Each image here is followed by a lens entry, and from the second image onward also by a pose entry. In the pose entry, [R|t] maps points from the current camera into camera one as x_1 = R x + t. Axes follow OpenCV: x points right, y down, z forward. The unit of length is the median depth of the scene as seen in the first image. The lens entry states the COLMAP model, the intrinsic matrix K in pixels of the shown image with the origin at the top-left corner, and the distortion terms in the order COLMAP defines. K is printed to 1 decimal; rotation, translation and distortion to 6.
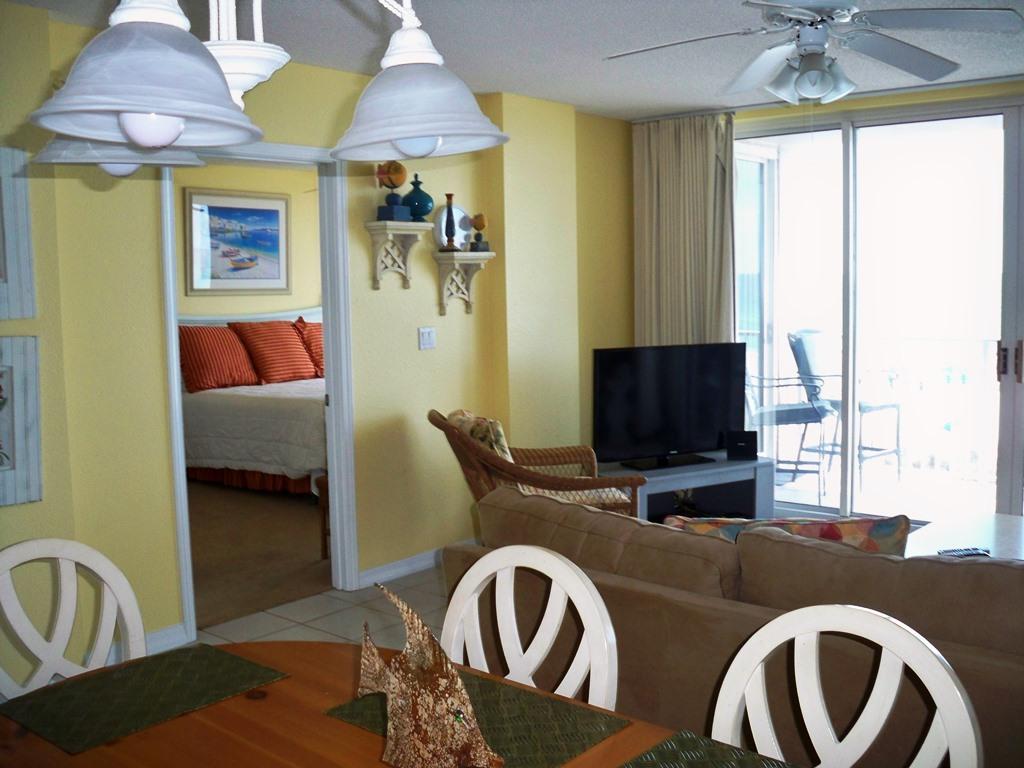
lens RADIAL K [[1053.8, 0, 512.0], [0, 1053.8, 384.0], [0, 0, 1]] dist [-0.144693, 0.104812]
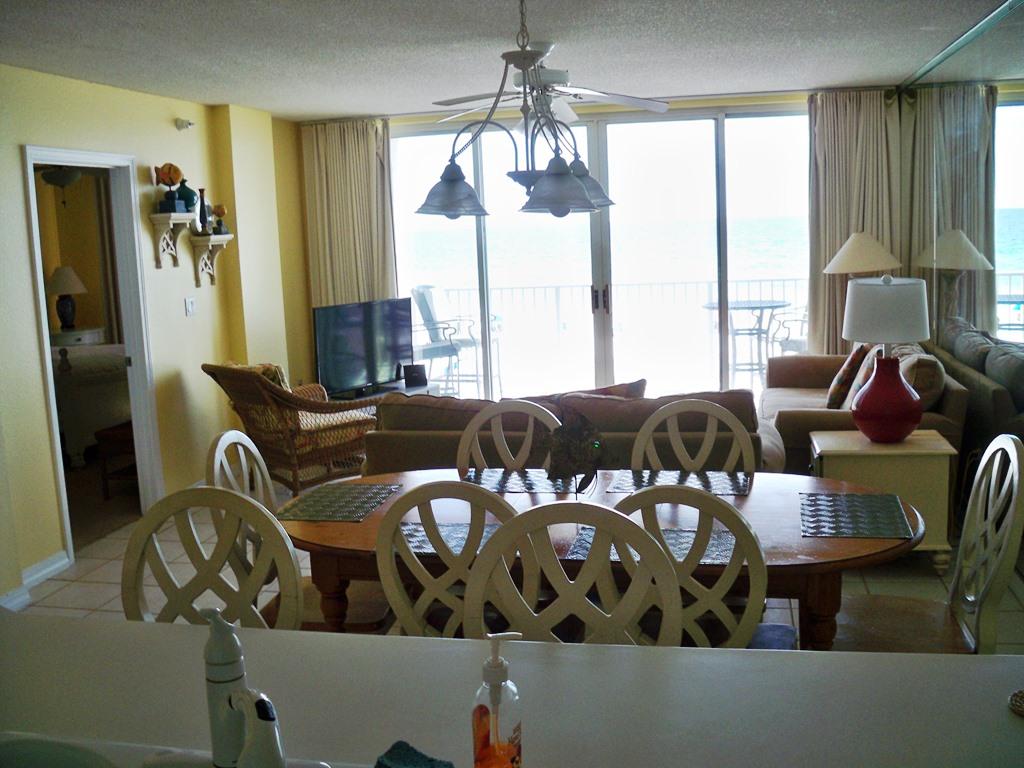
lens RADIAL K [[1053.8, 0, 512.0], [0, 1053.8, 384.0], [0, 0, 1]] dist [-0.144693, 0.104812]
pose [[0.882012, -0.088364, 0.462869, -0.276892], [0.072080, 0.996001, 0.052790, 0.008420], [-0.465682, -0.013198, 0.884854, -0.217650]]
